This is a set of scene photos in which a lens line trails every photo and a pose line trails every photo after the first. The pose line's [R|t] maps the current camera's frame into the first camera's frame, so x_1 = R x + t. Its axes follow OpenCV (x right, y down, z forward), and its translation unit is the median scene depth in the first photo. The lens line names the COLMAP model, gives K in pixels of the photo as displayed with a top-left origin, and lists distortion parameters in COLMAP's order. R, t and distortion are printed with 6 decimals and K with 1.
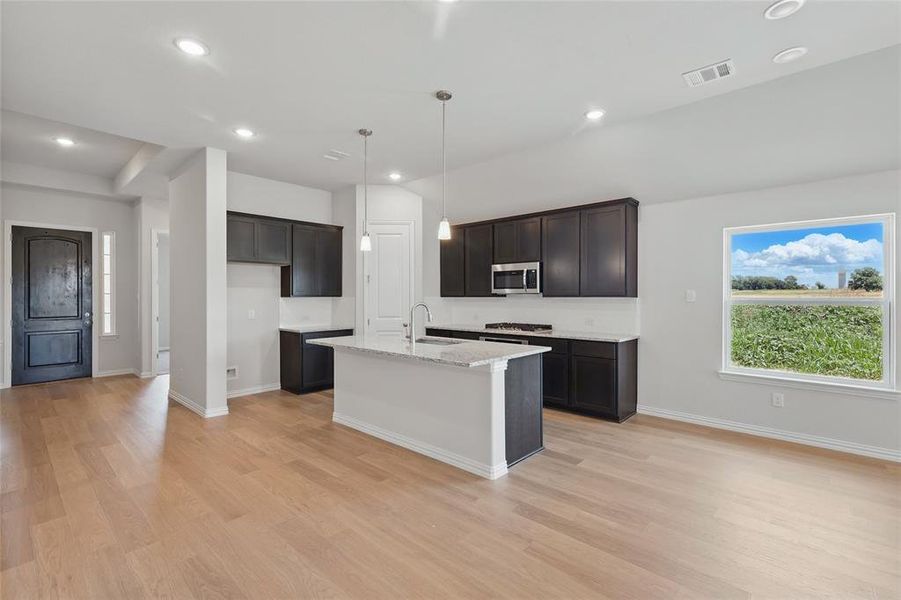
lens RADIAL K [[398.1, 0, 453.1], [0, 398.1, 296.2], [0, 0, 1]] dist [0.003782, 0.000510]
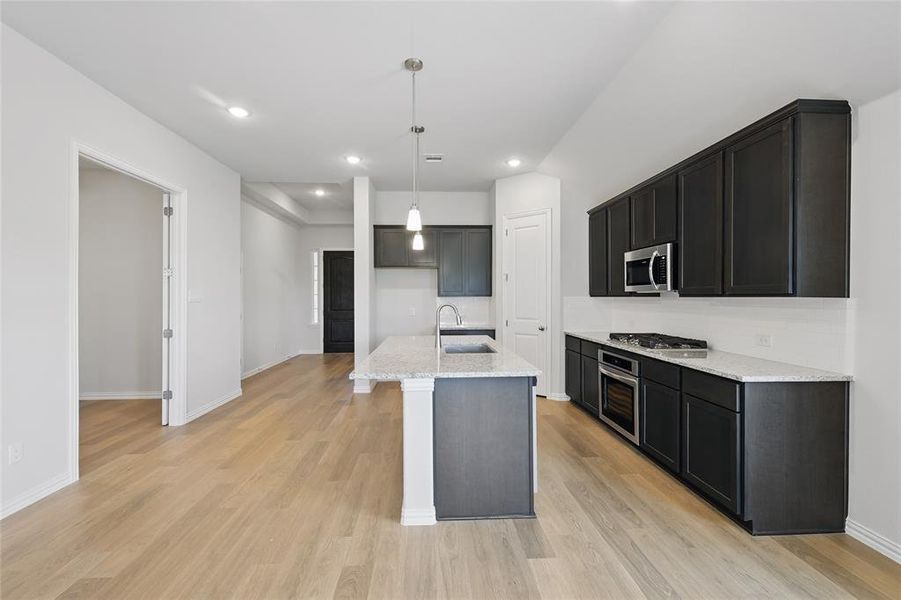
lens RADIAL K [[398.1, 0, 454.2], [0, 398.1, 295.2], [0, 0, 1]] dist [0.003782, 0.000510]
pose [[0.715700, -0.002542, -0.698403, 0.418308], [0.002112, 0.999997, -0.001475, -0.000375], [0.698404, -0.000419, 0.715703, 0.283667]]
